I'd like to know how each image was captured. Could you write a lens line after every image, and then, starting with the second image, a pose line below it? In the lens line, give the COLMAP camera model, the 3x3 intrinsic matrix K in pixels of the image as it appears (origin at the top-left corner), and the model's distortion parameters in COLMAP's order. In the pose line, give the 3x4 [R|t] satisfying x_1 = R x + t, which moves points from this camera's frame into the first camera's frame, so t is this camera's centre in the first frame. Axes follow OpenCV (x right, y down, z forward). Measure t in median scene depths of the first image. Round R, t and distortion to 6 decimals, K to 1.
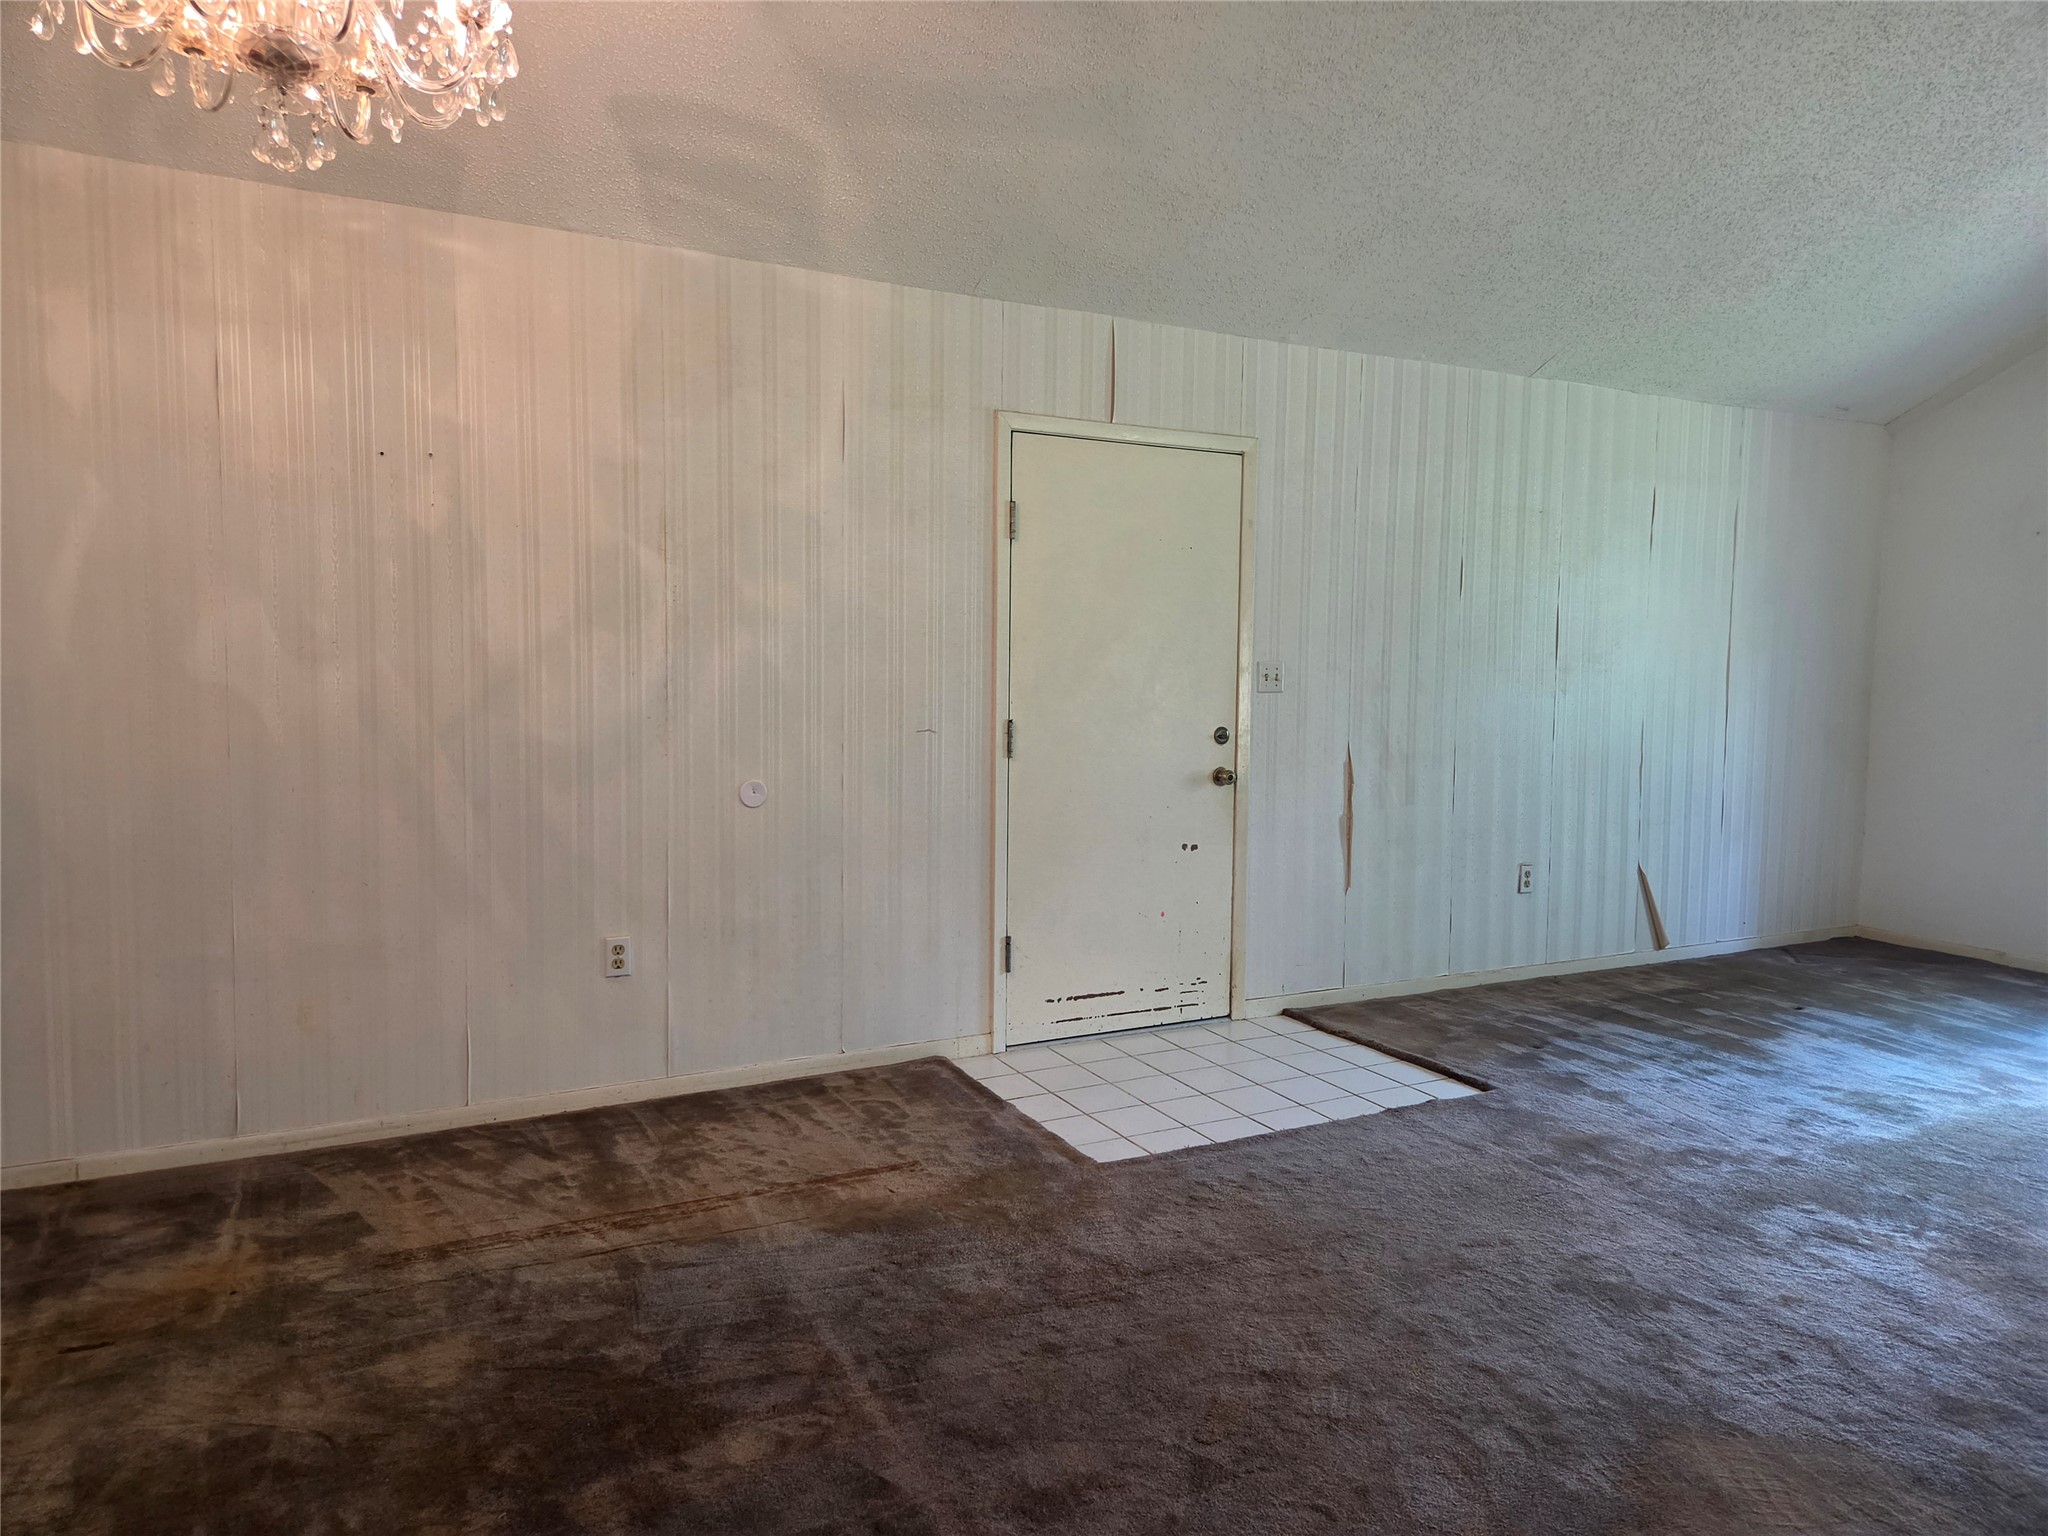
lens RADIAL K [[1370.1, 0, 1028.1], [0, 1370.1, 765.3], [0, 0, 1]] dist [0.063536, -0.053514]
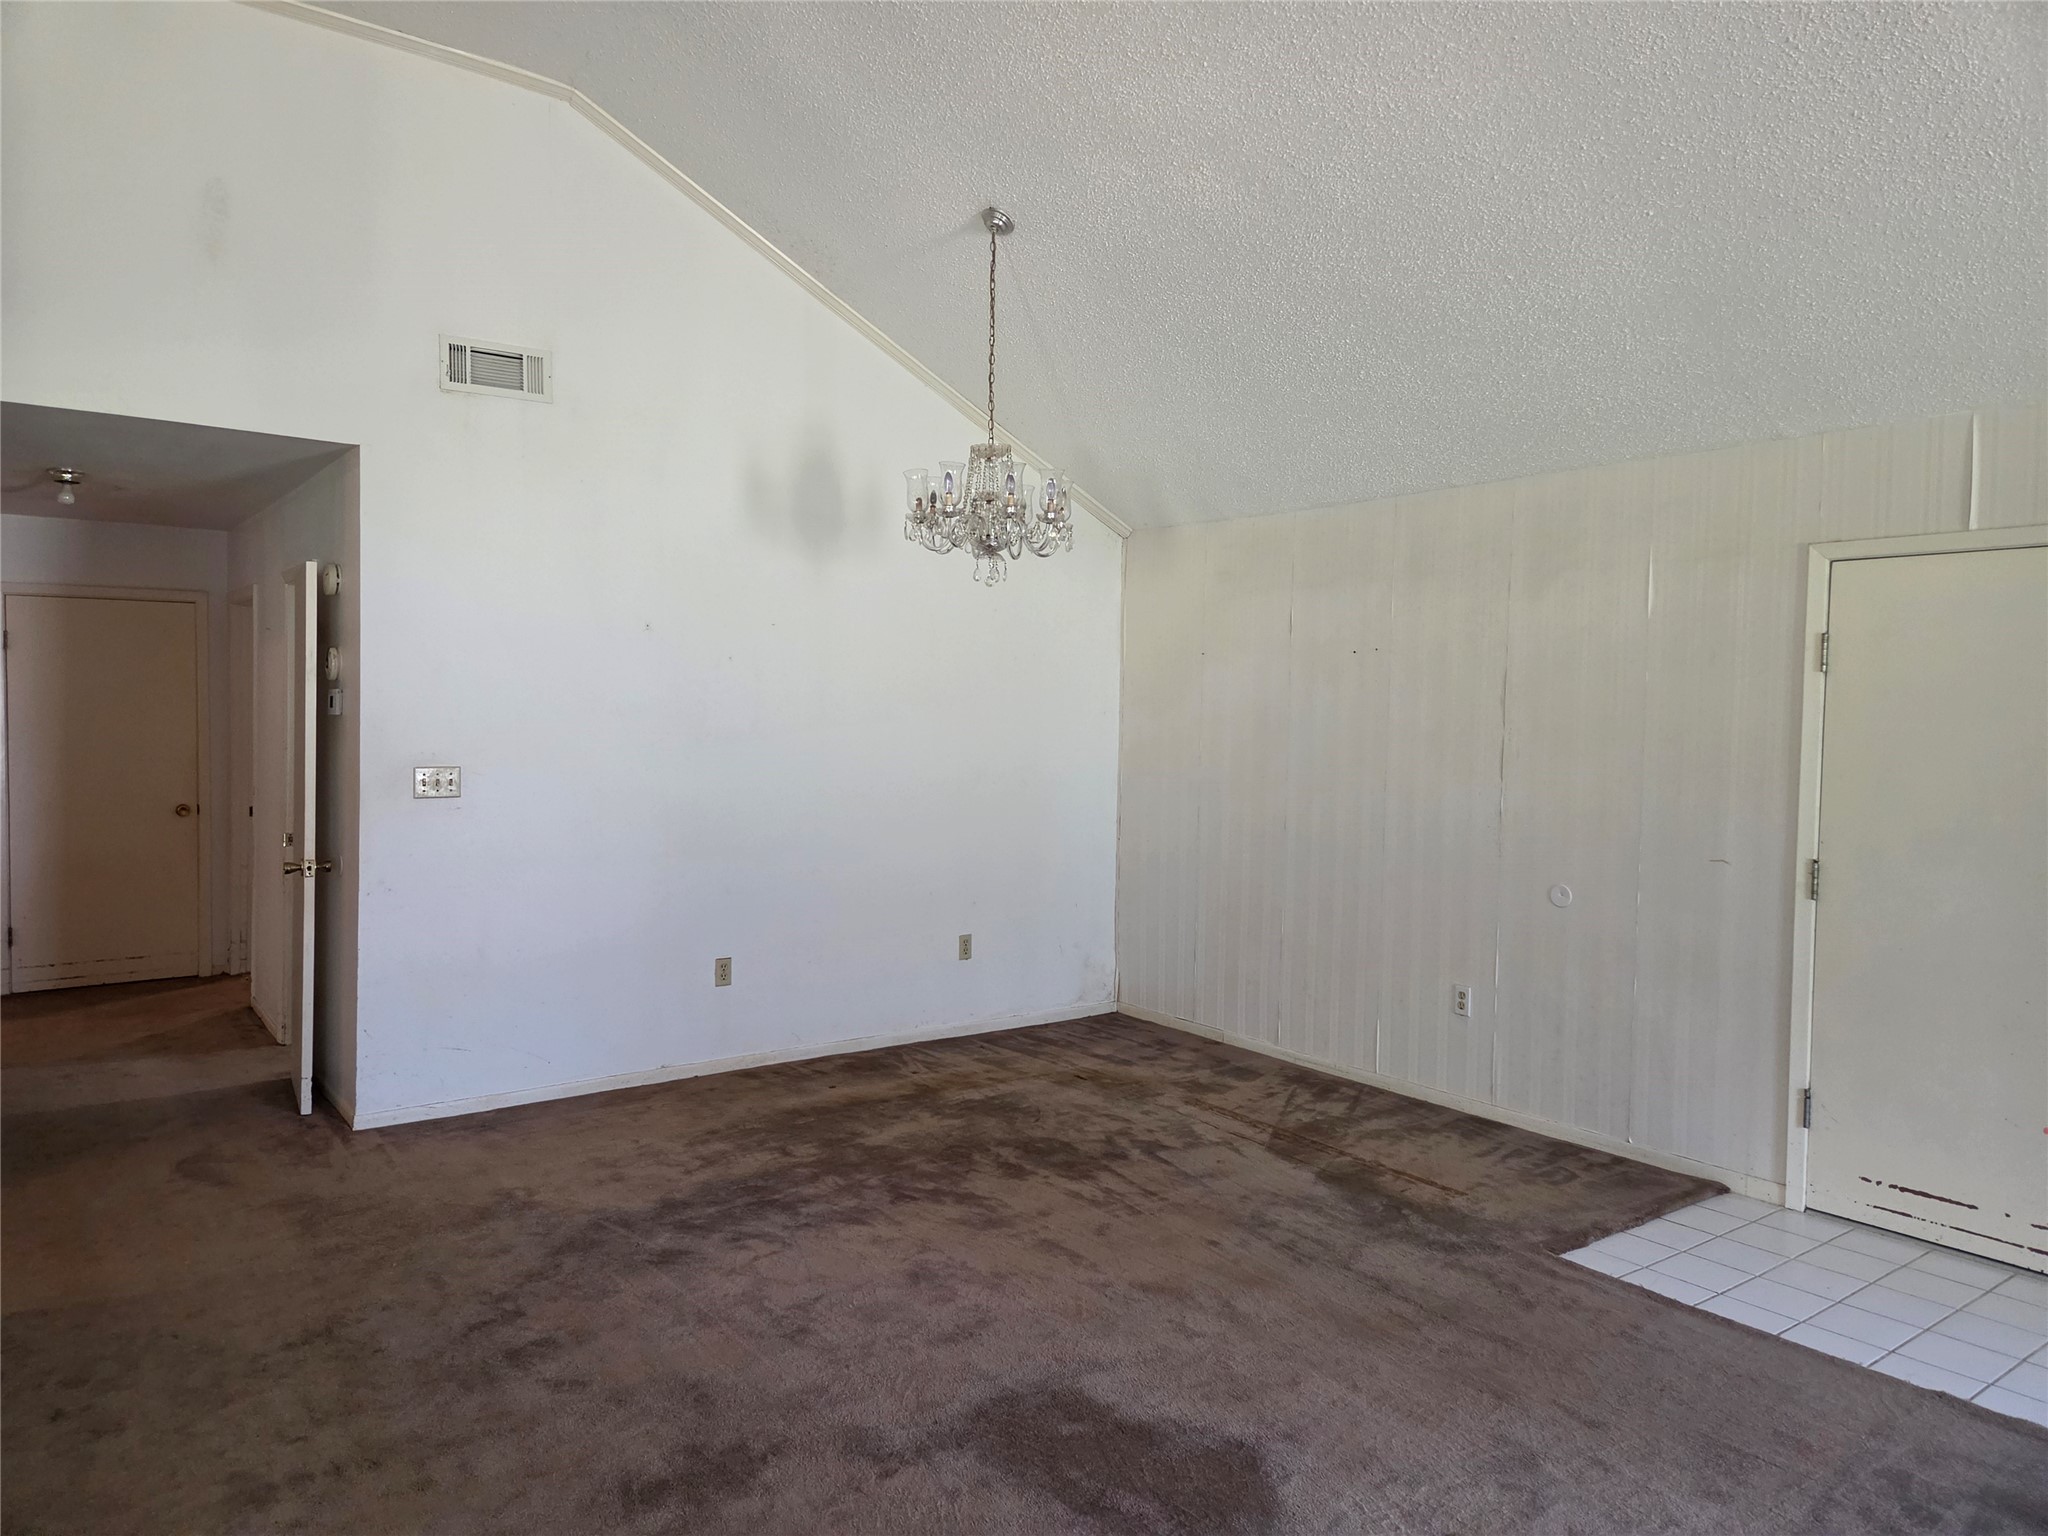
lens RADIAL K [[1370.1, 0, 1026.9], [0, 1370.1, 764.6], [0, 0, 1]] dist [0.063536, -0.053514]
pose [[0.146569, 0.017820, -0.989040, 1.051192], [-0.100664, 0.994916, 0.003008, -0.057086], [0.984065, 0.099120, 0.147617, 0.380690]]
